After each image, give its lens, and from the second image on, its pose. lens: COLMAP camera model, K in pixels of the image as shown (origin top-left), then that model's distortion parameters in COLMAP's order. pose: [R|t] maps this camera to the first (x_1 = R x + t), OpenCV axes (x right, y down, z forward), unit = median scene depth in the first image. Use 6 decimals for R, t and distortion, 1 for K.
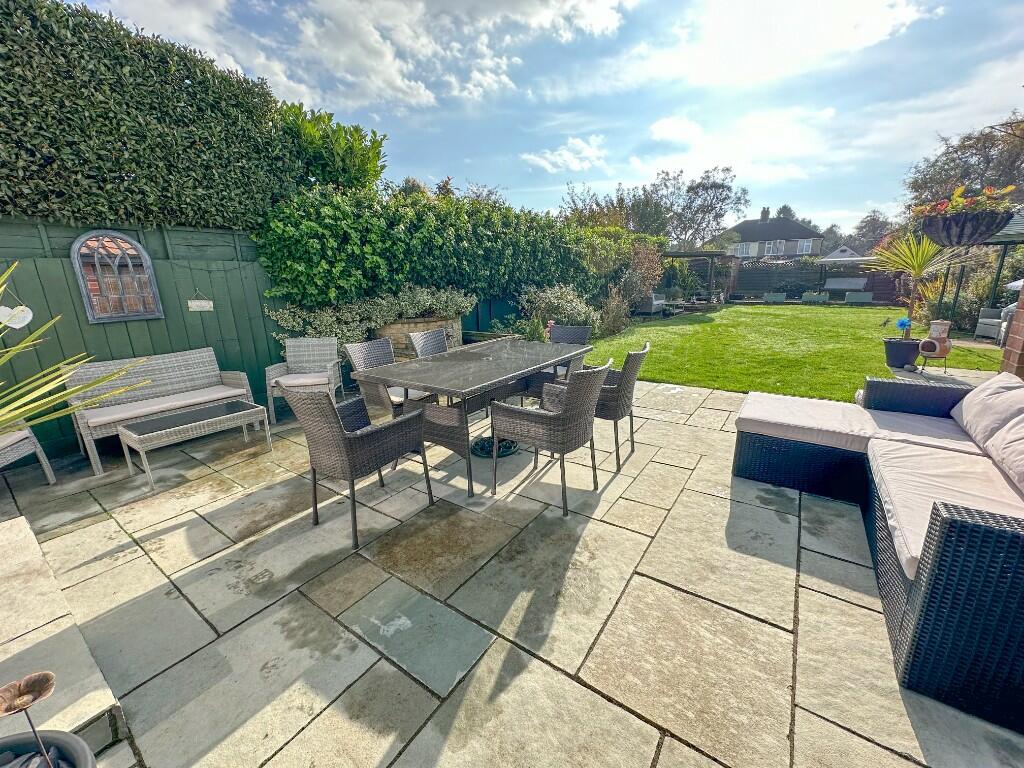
lens RADIAL K [[409.2, 0, 514.7], [0, 409.2, 380.7], [0, 0, 1]] dist [0.000987, -0.000739]
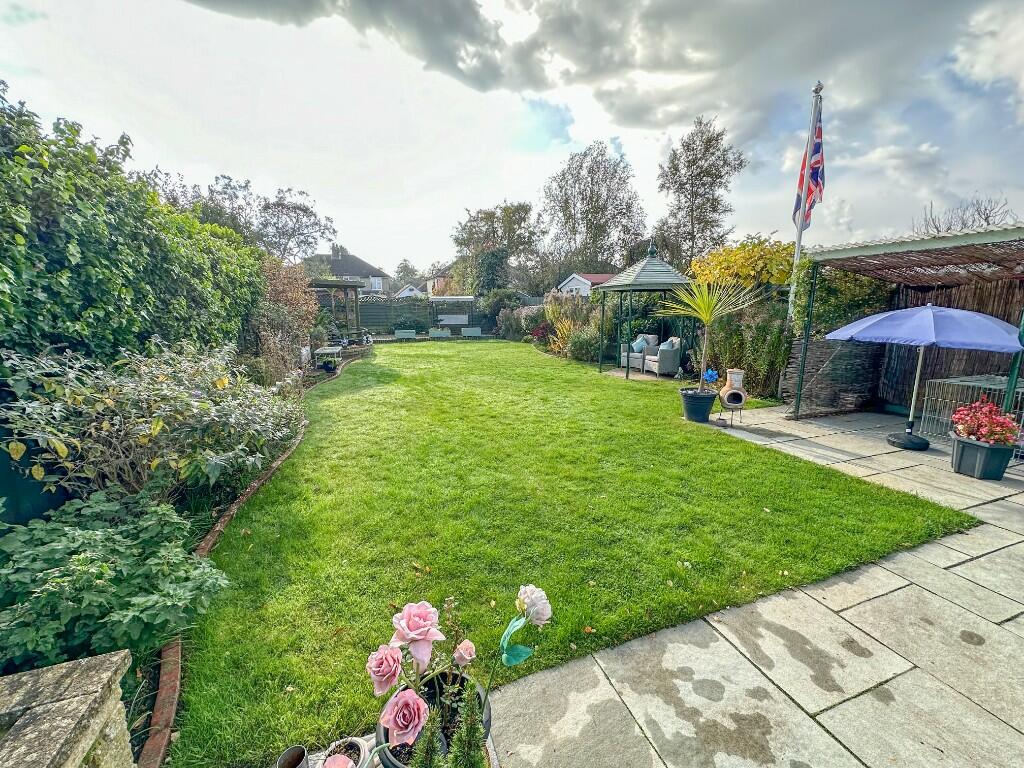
lens RADIAL K [[409.2, 0, 514.7], [0, 409.2, 380.7], [0, 0, 1]] dist [0.000987, -0.000739]
pose [[0.568324, -0.128428, 0.812720, -0.005187], [0.189379, 0.981642, 0.022691, -0.081349], [-0.800715, 0.141016, 0.582212, 0.294752]]
